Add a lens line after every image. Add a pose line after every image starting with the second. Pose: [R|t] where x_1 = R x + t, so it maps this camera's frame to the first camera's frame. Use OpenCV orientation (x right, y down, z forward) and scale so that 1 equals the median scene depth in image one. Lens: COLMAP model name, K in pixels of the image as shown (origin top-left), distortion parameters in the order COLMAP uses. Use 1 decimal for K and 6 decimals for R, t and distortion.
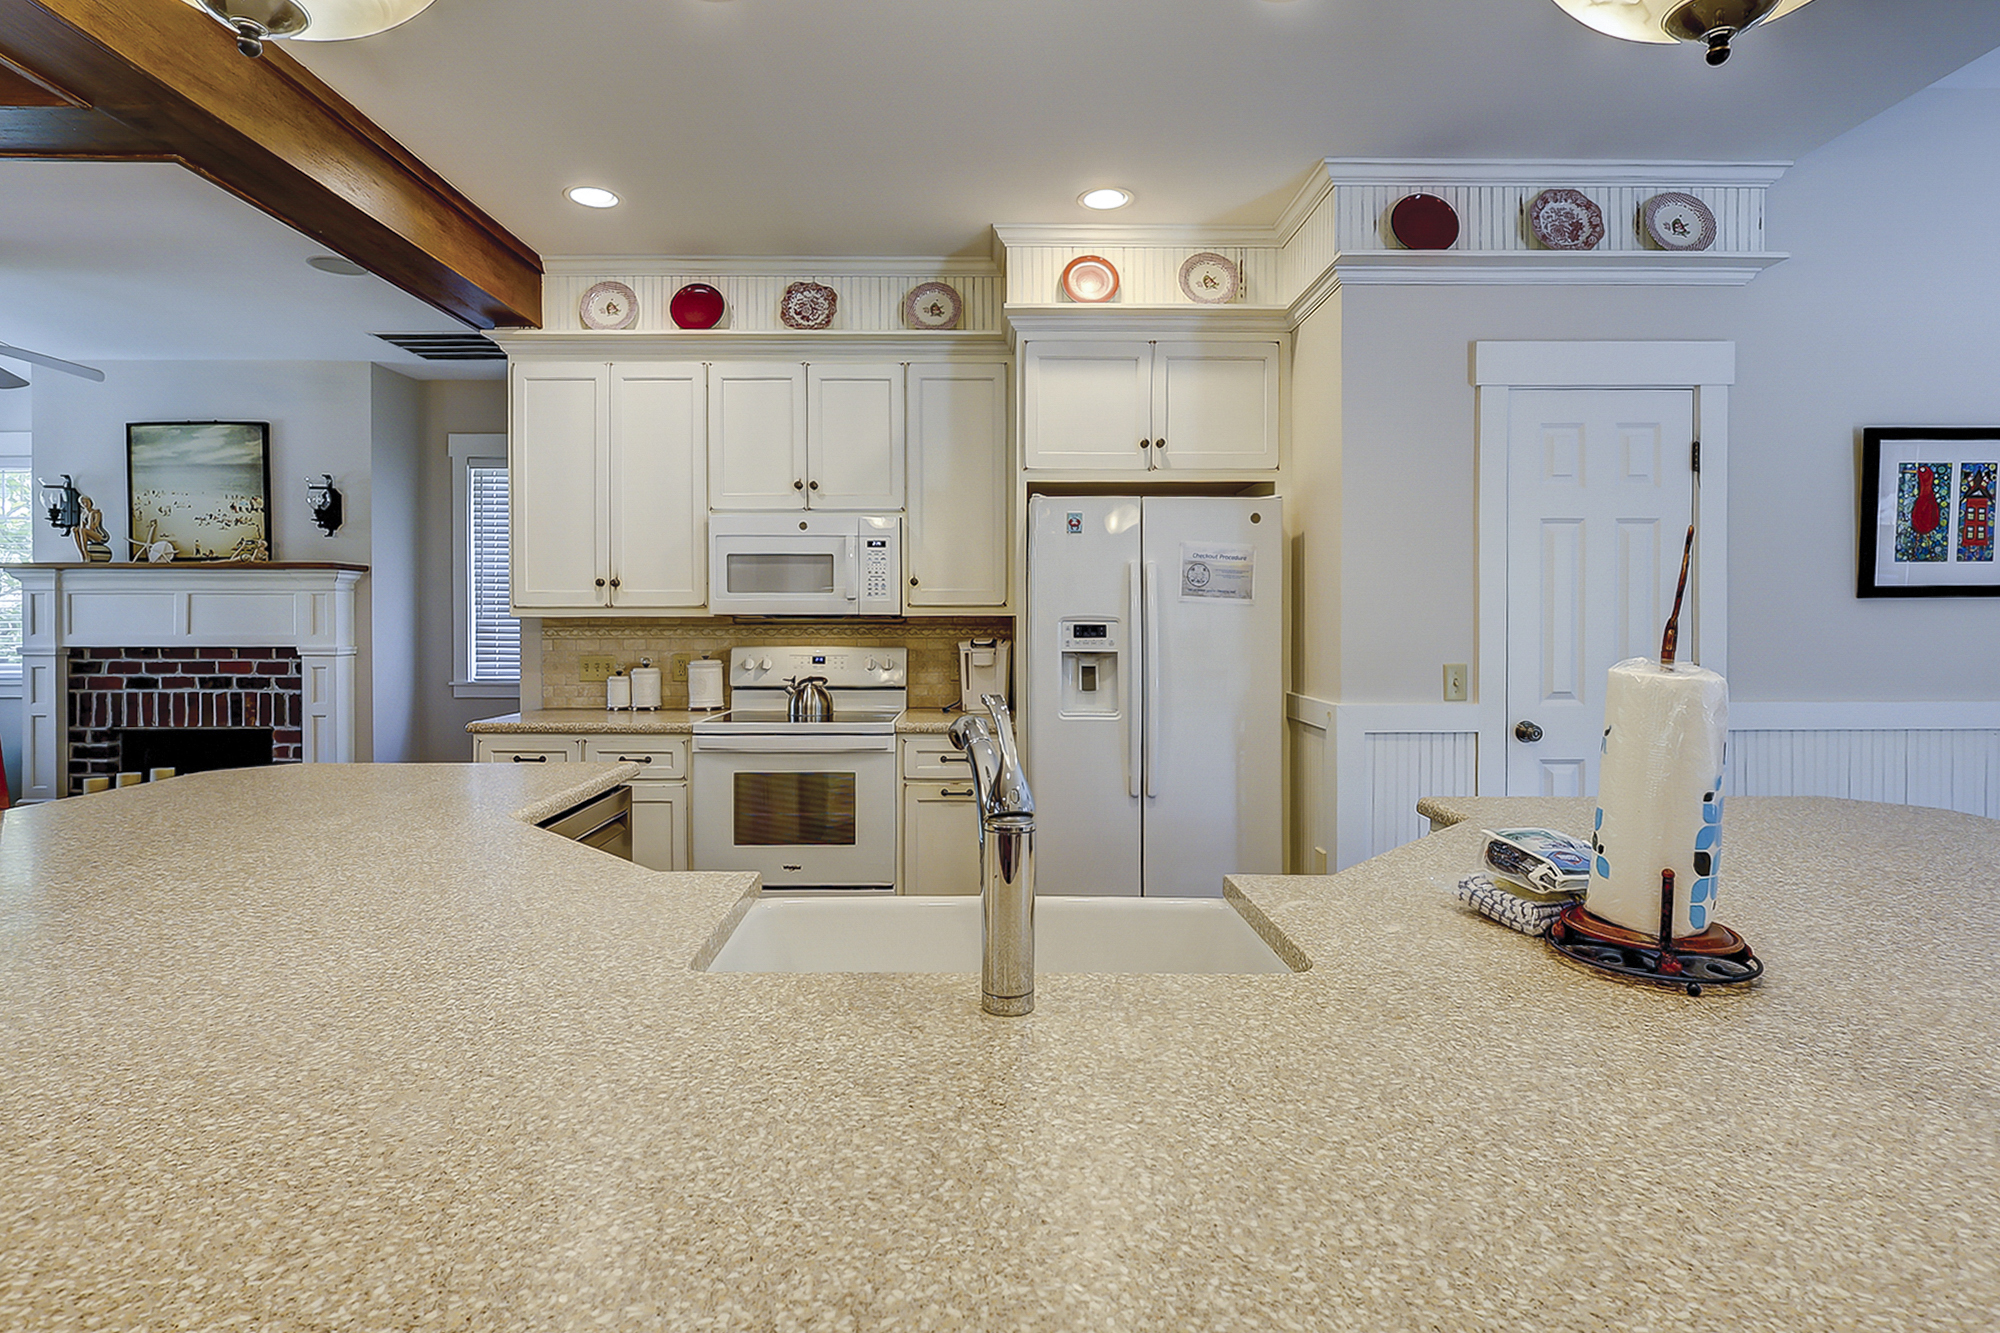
lens RADIAL K [[980.9, 0, 987.6], [0, 980.9, 623.2], [0, 0, 1]] dist [-0.003617, -0.000386]
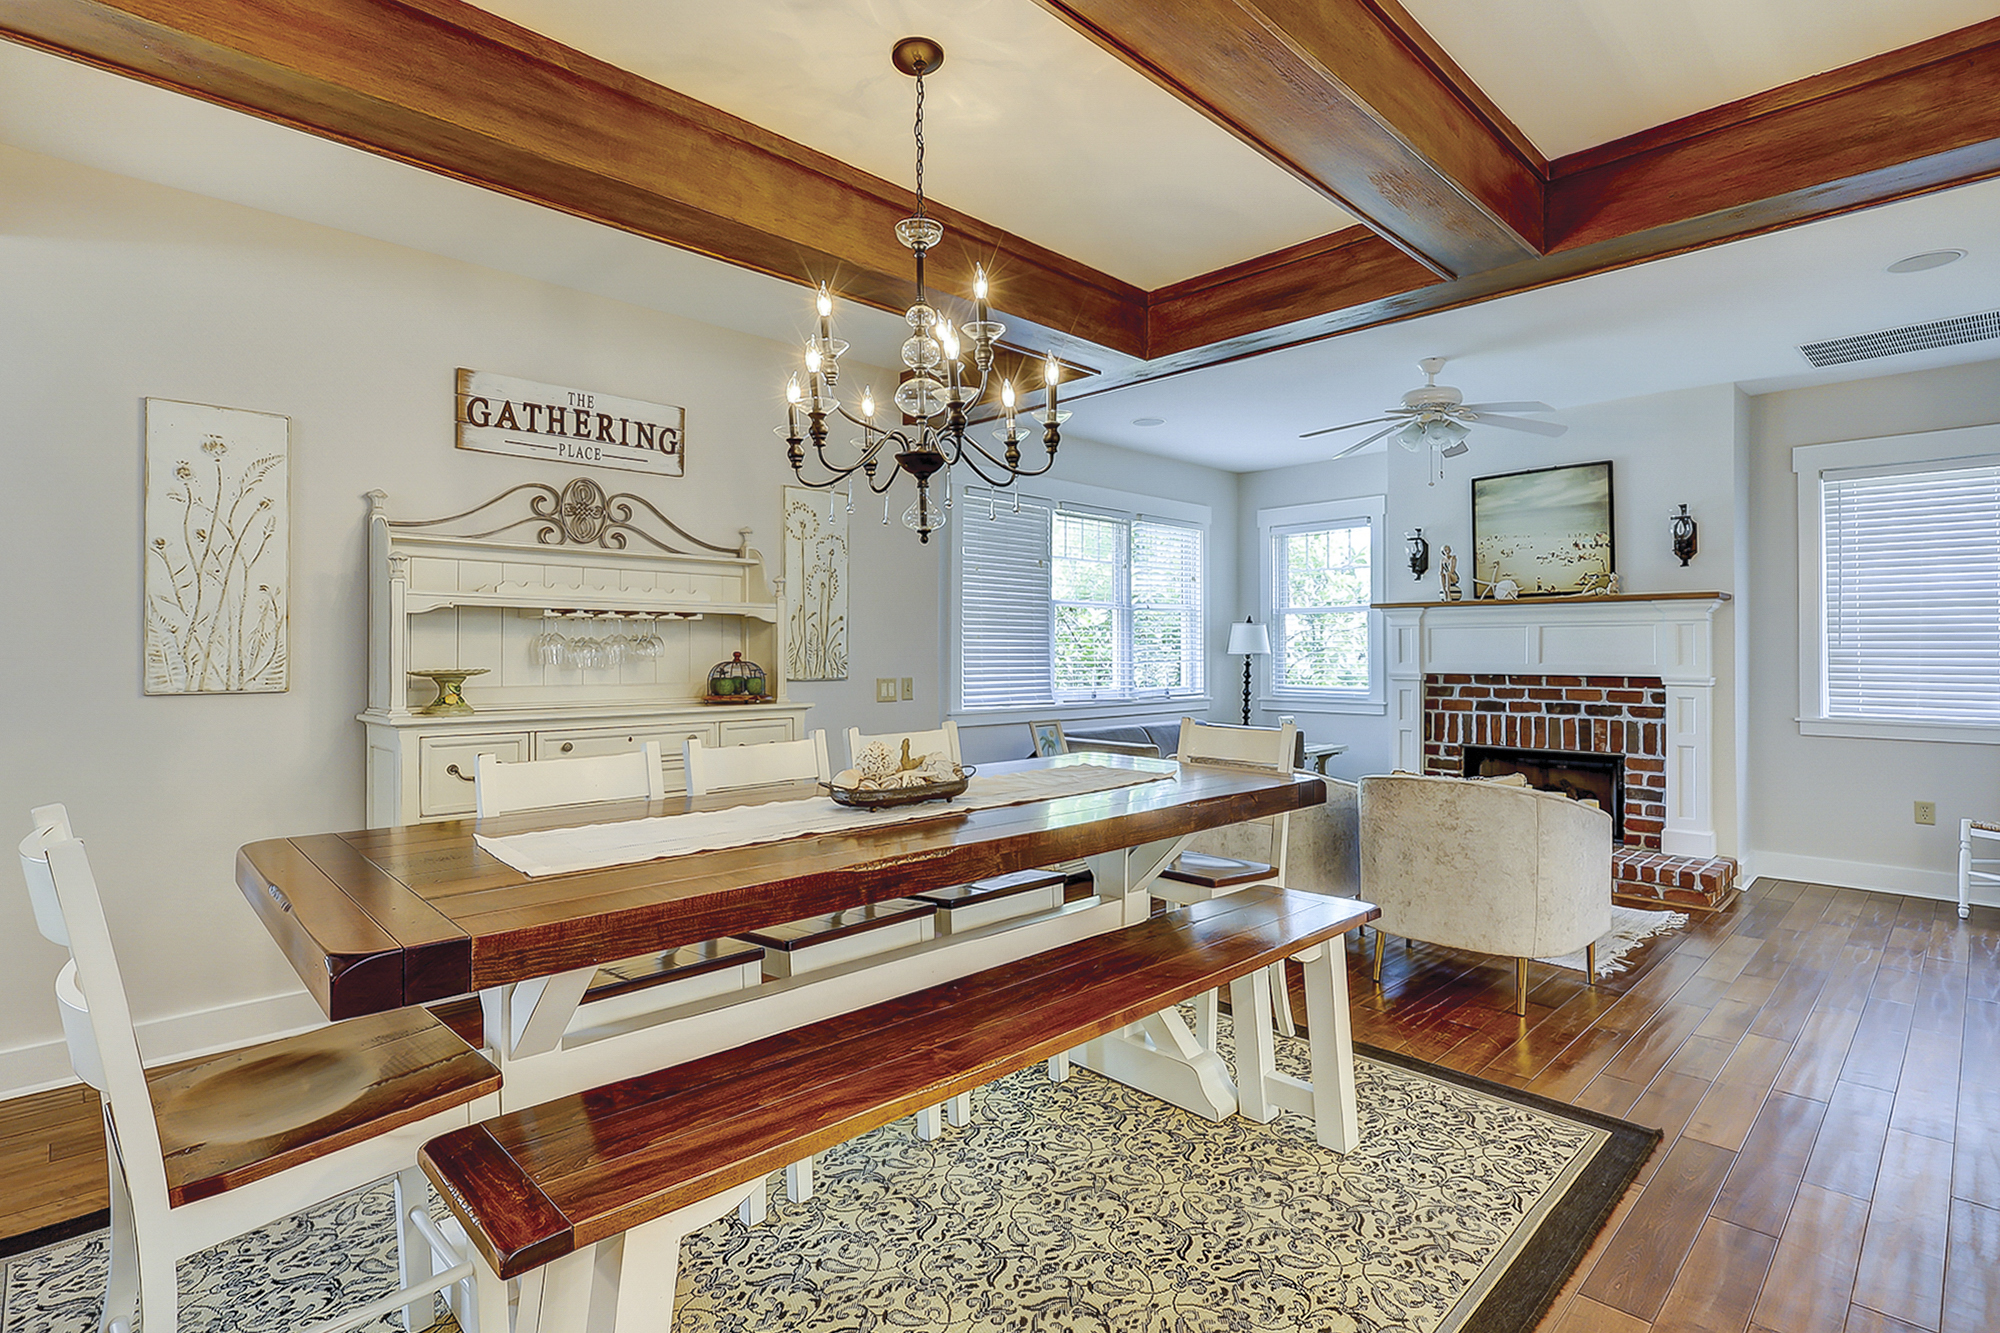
lens RADIAL K [[965.1, 0, 1002.2], [0, 965.1, 649.0], [0, 0, 1]] dist [-0.002827, 0.000423]
pose [[0.690800, -0.002168, -0.723043, -0.454239], [-0.004760, 0.999960, -0.007546, 0.006259], [0.723031, 0.008654, 0.690762, -0.179430]]
